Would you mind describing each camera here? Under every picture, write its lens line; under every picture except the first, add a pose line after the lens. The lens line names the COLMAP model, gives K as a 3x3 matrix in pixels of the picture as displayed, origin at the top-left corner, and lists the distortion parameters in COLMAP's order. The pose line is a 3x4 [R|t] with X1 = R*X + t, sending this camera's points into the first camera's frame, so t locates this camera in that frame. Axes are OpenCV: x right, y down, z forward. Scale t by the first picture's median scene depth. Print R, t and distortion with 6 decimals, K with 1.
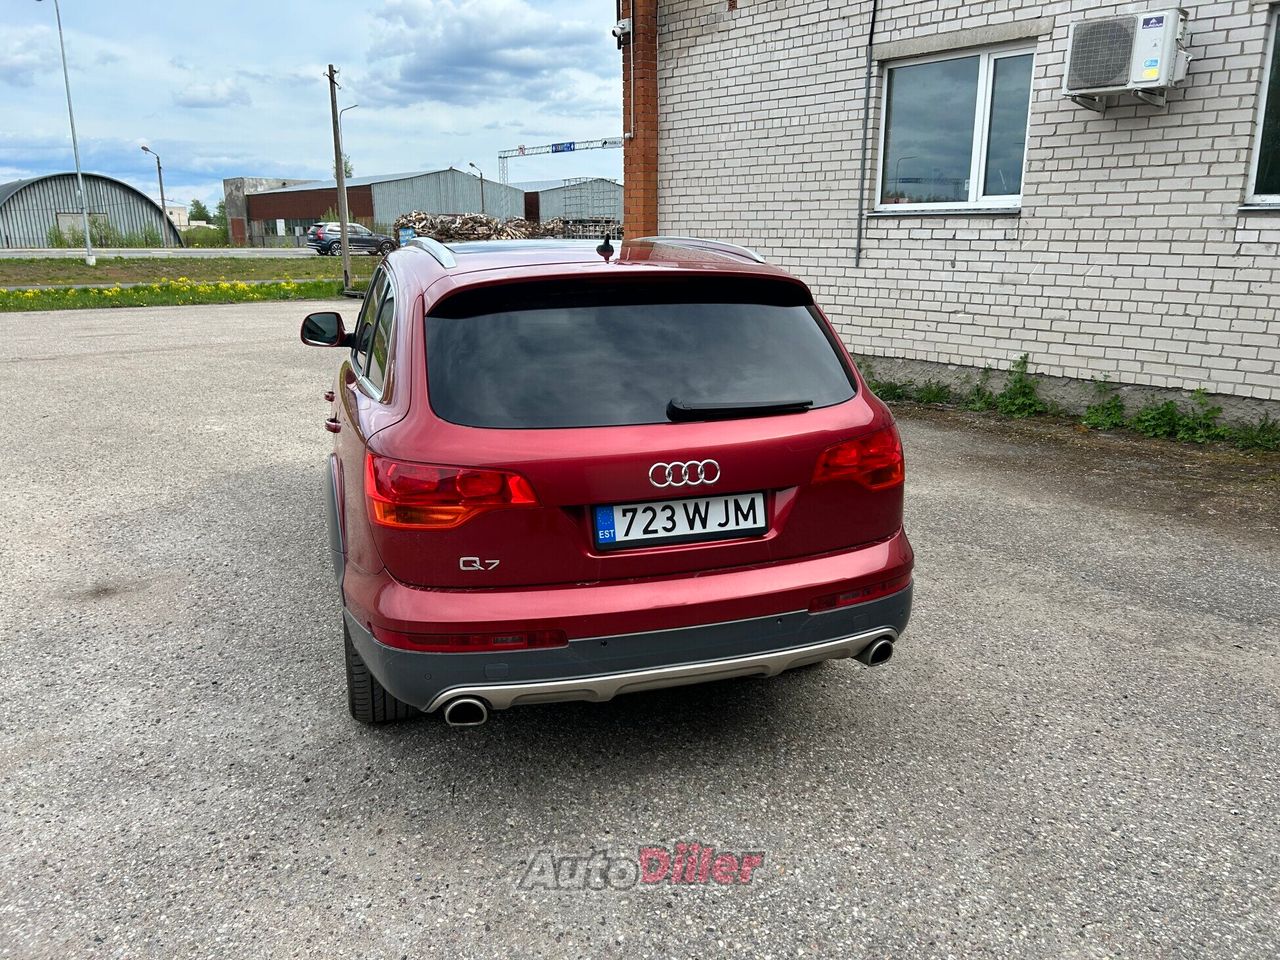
lens RADIAL K [[968.3, 0, 645.5], [0, 968.3, 482.5], [0, 0, 1]] dist [0.048515, -0.055392]
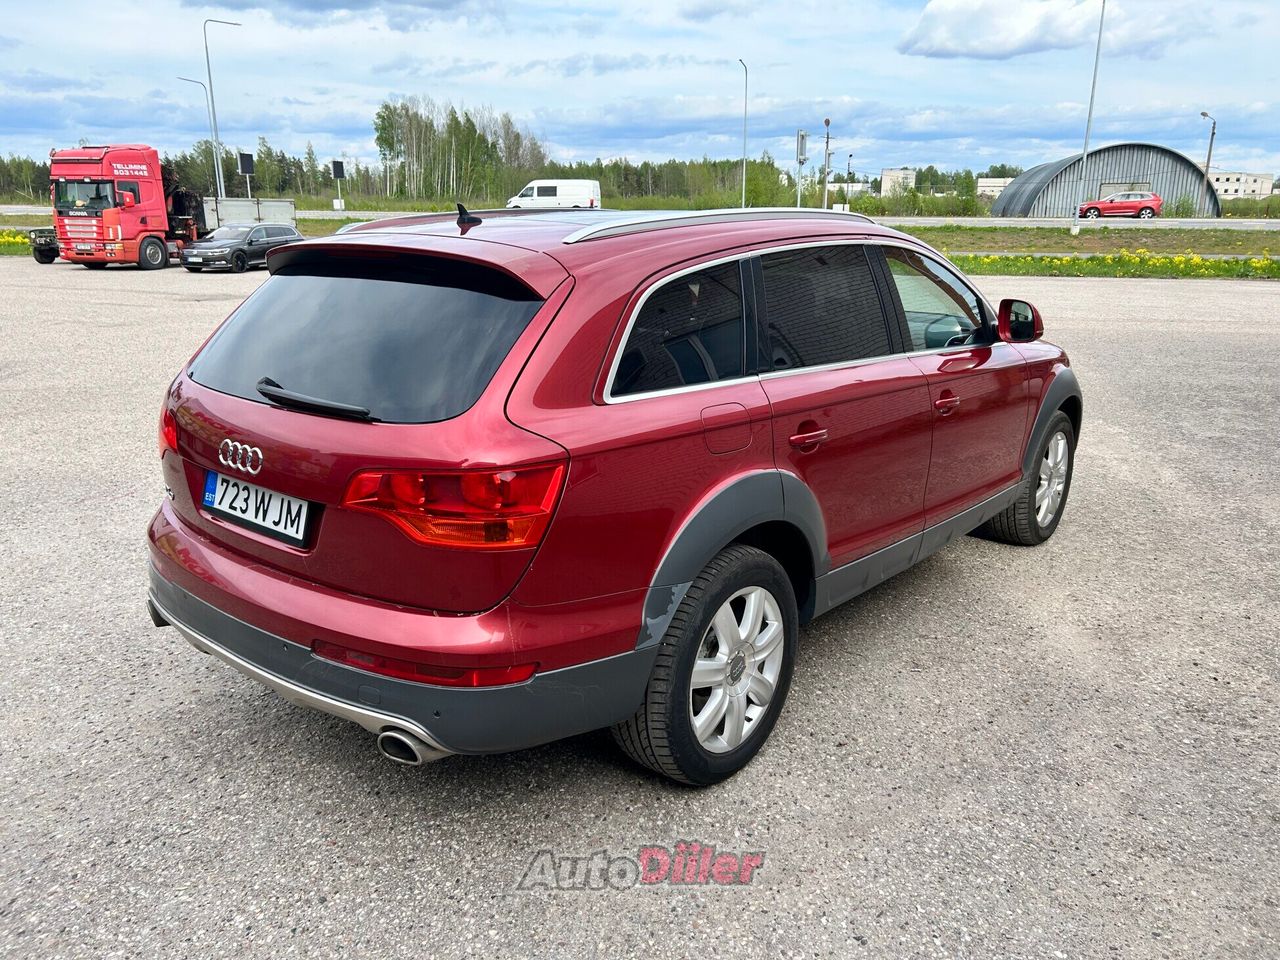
lens RADIAL K [[968.3, 0, 645.5], [0, 968.3, 482.5], [0, 0, 1]] dist [0.048515, -0.055392]
pose [[0.539077, 0.231048, -0.809946, 0.099533], [-0.207512, 0.968429, 0.138143, -0.019170], [0.816293, 0.093604, 0.570003, 0.074839]]
